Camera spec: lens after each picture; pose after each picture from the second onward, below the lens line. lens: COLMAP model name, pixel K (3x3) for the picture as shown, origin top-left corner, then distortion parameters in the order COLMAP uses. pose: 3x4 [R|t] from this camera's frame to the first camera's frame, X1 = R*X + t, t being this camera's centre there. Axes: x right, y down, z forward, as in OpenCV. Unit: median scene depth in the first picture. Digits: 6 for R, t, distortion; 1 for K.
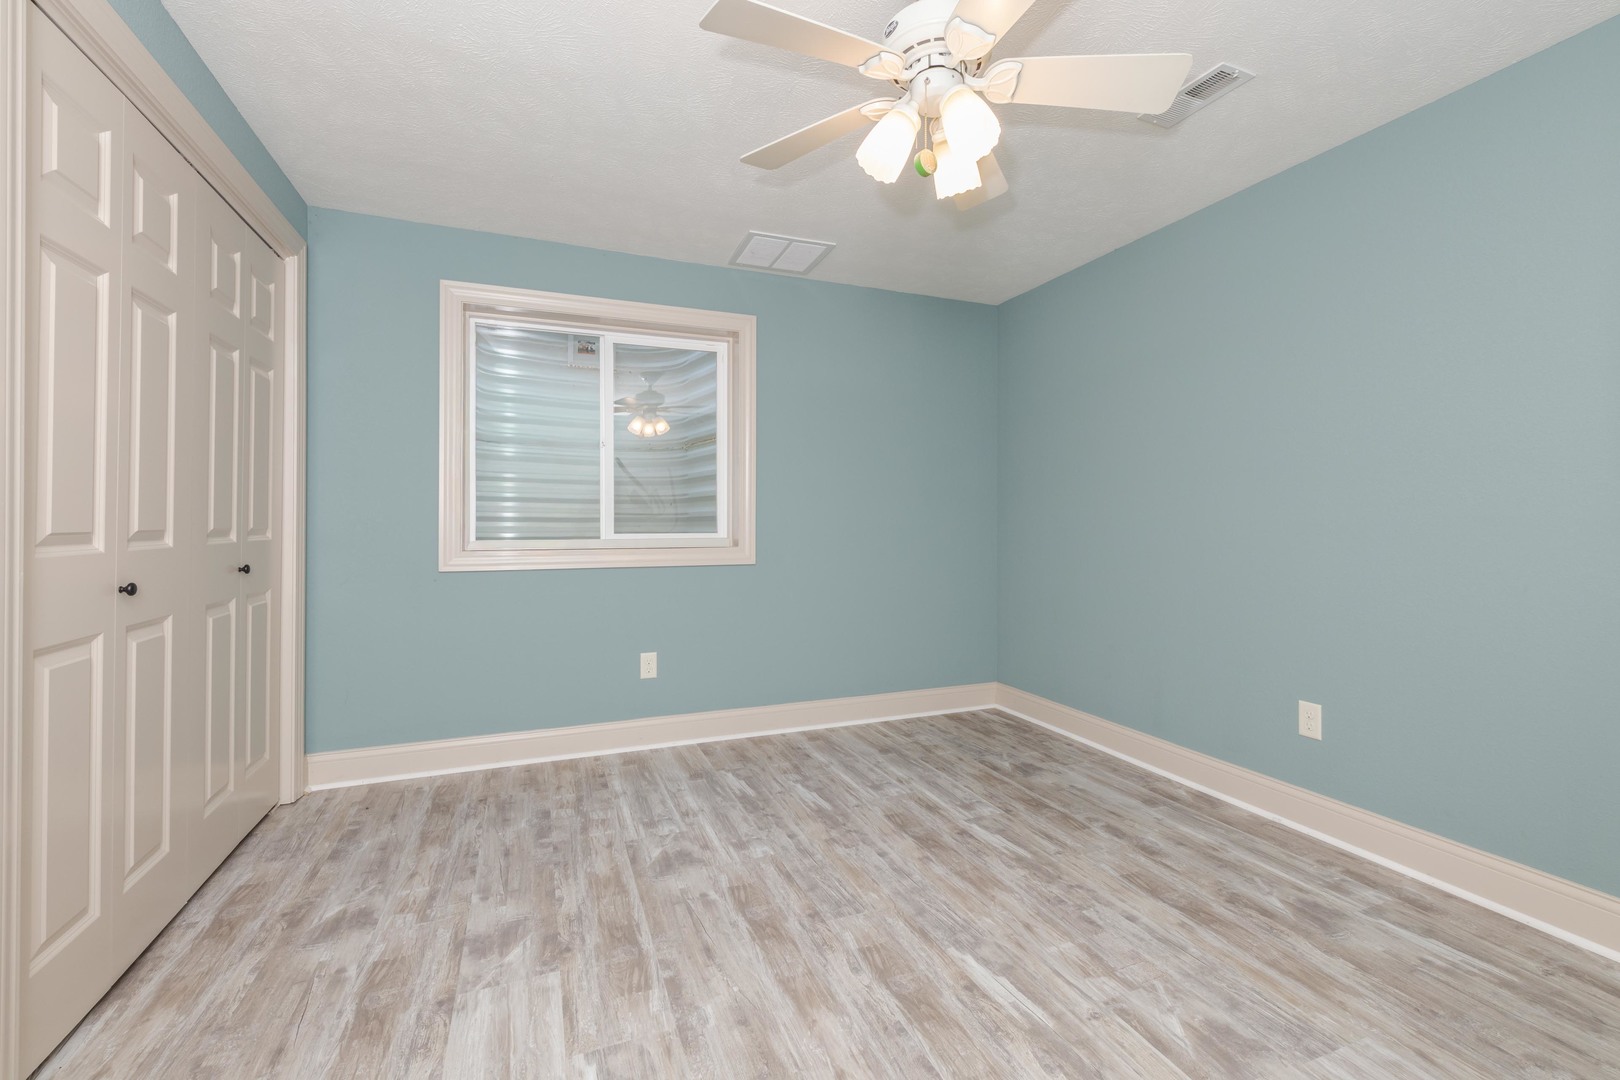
lens RADIAL K [[697.4, 0, 811.6], [0, 697.4, 526.2], [0, 0, 1]] dist [-0.000504, -0.000602]
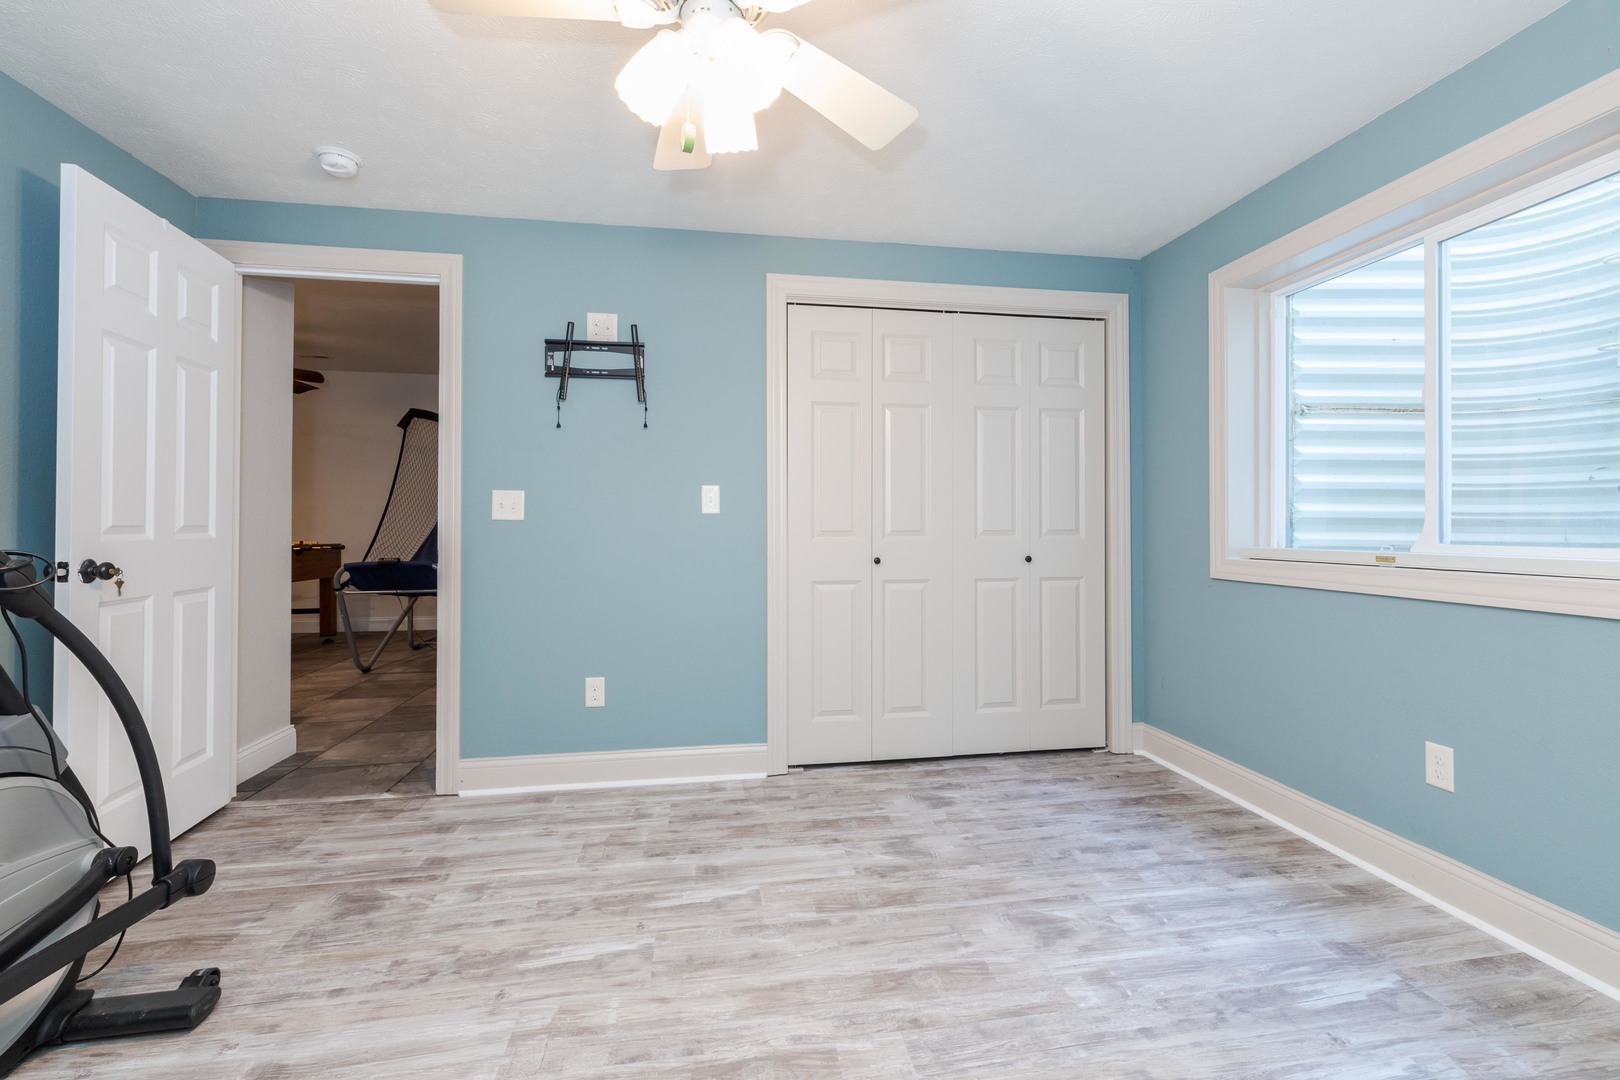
lens RADIAL K [[697.4, 0, 808.1], [0, 697.4, 527.3], [0, 0, 1]] dist [-0.000504, -0.000602]
pose [[-0.218328, 0.002824, -0.975871, 0.715895], [-0.006252, 0.999971, 0.004293, 0.001639], [0.975855, 0.007038, -0.218304, 0.954748]]
